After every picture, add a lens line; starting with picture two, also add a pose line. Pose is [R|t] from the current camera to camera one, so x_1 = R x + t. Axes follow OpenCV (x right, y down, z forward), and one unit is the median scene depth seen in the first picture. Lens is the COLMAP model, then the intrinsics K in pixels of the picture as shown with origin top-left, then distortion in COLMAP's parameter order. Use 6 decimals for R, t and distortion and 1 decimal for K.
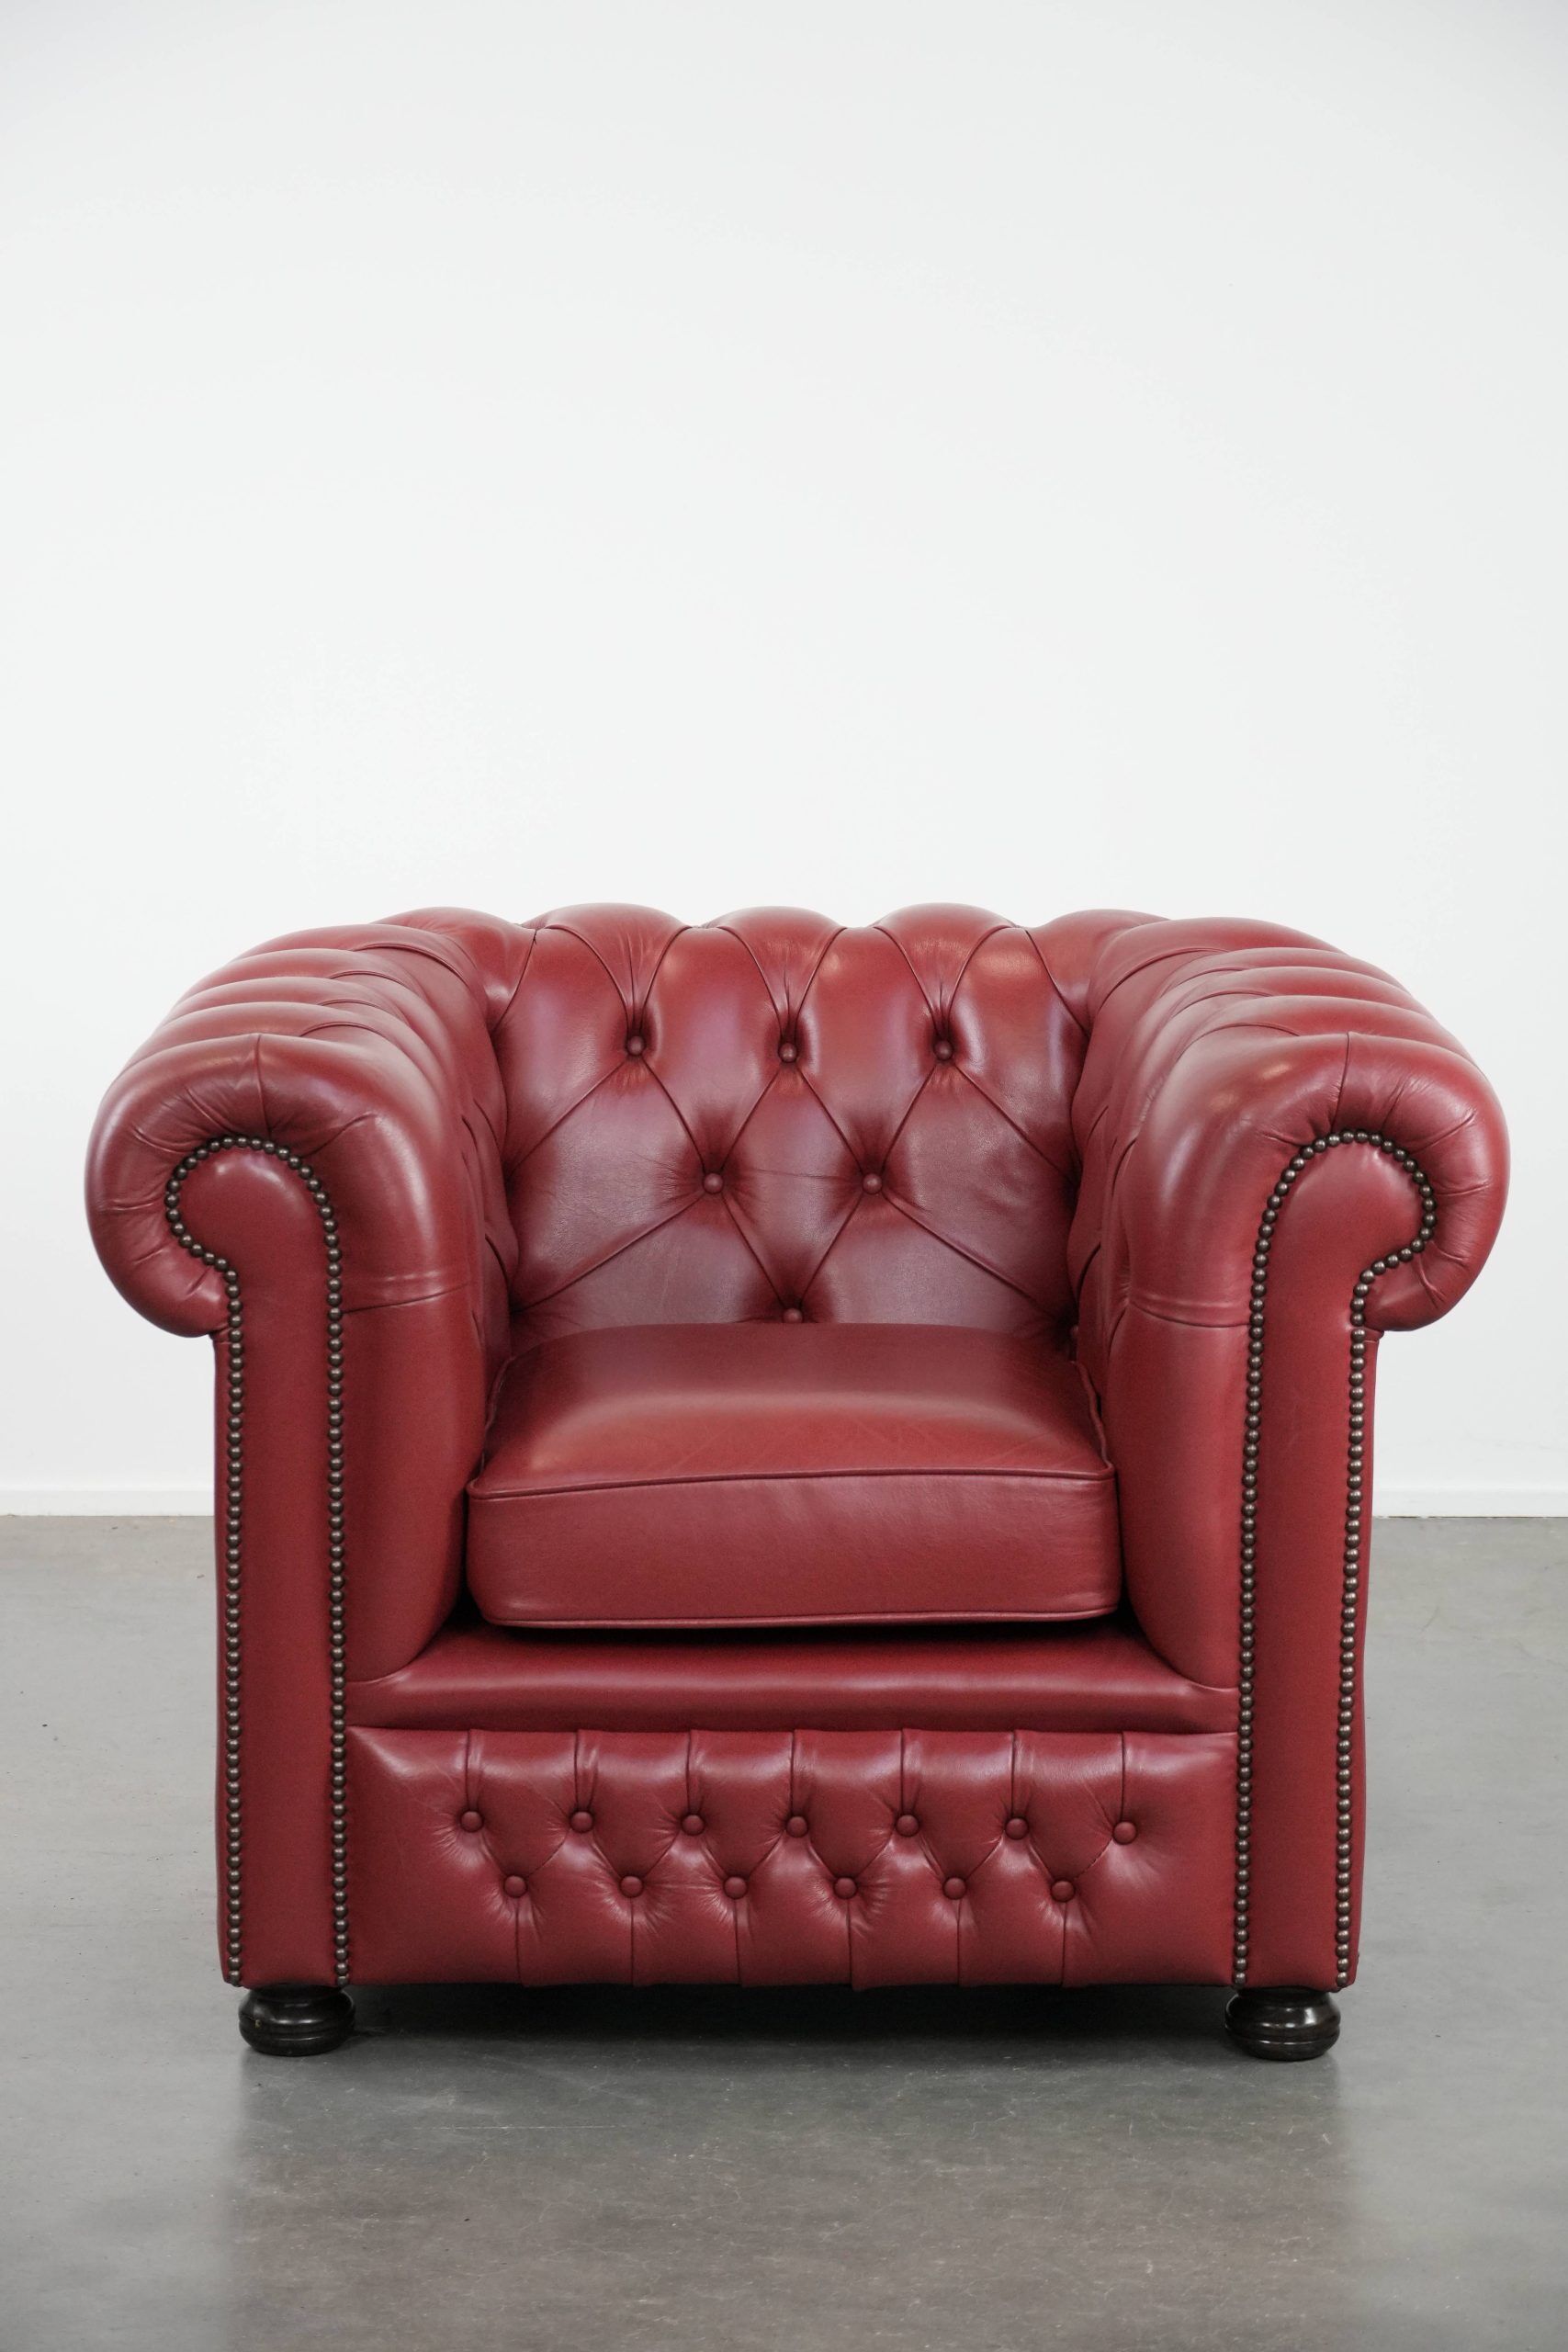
lens RADIAL K [[6021.8, 0, 704.9], [0, 6021.8, 1175.1], [0, 0, 1]] dist [0.067965, 0.114404]
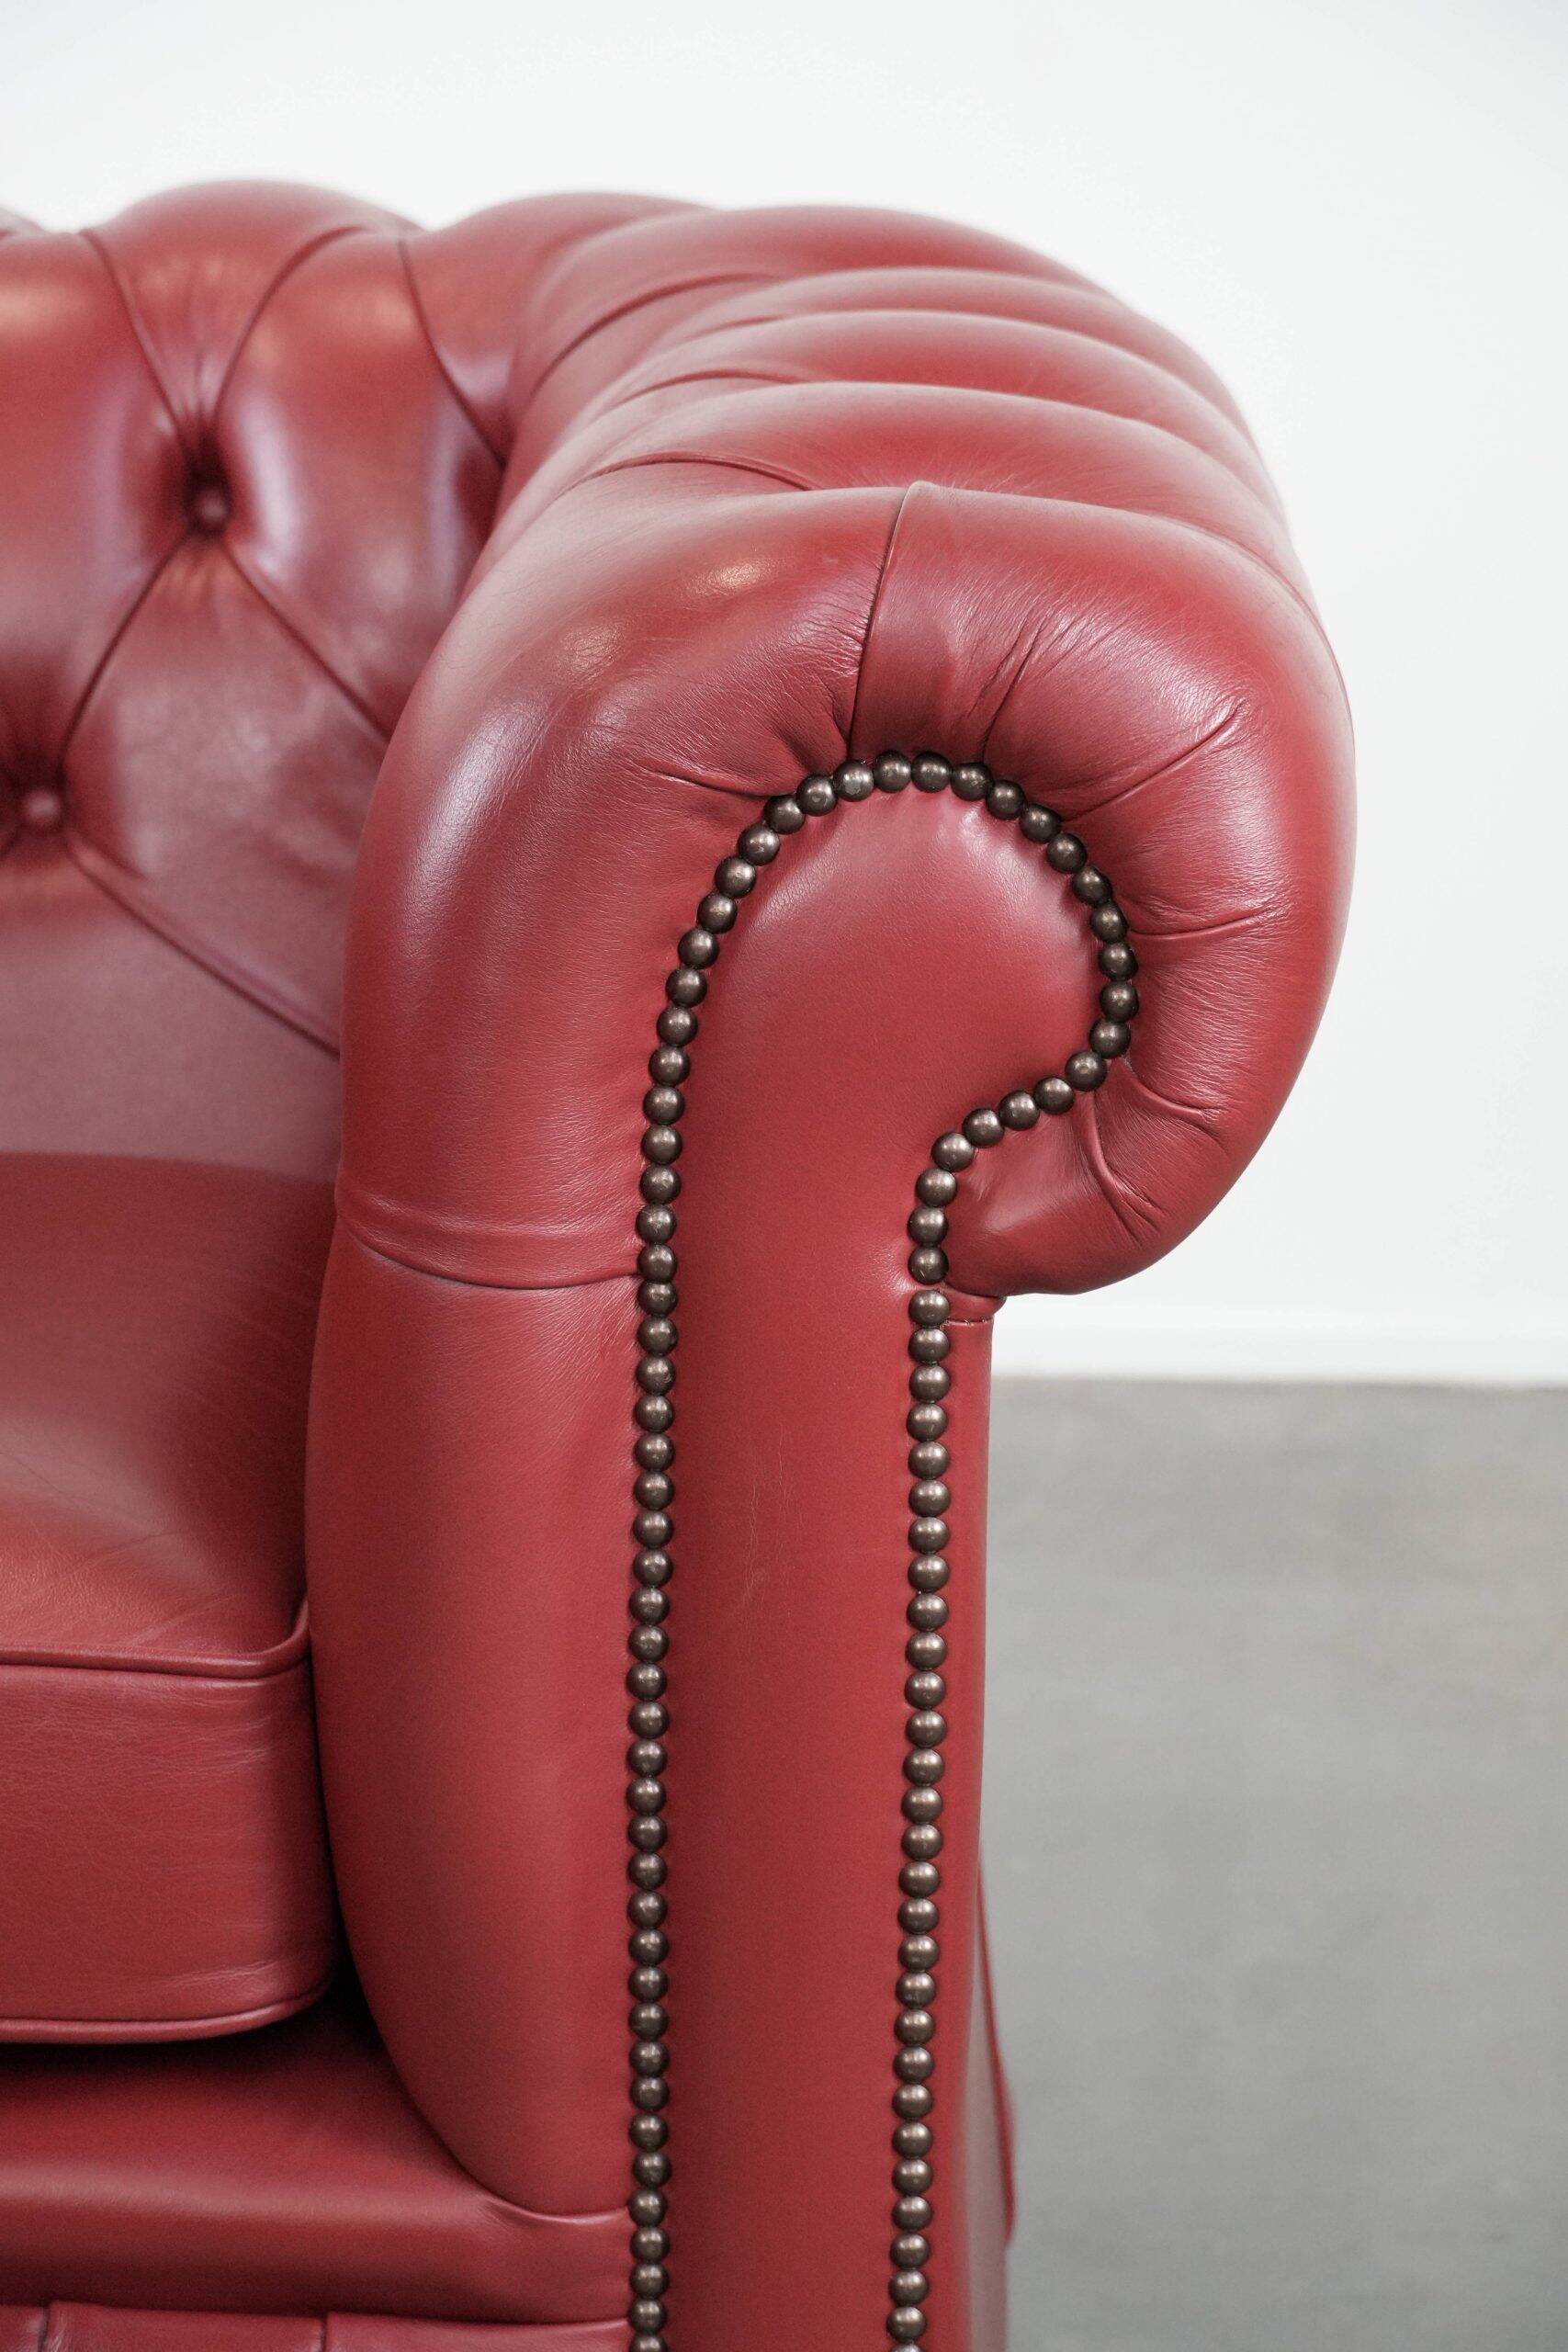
lens RADIAL K [[6021.8, 0, 704.9], [0, 6021.8, 1175.1], [0, 0, 1]] dist [0.067965, 0.114404]
pose [[0.998594, 0.007569, -0.052475, 0.114001], [-0.002407, 0.995209, 0.097738, -0.017606], [0.052963, -0.097475, 0.993828, 0.632899]]
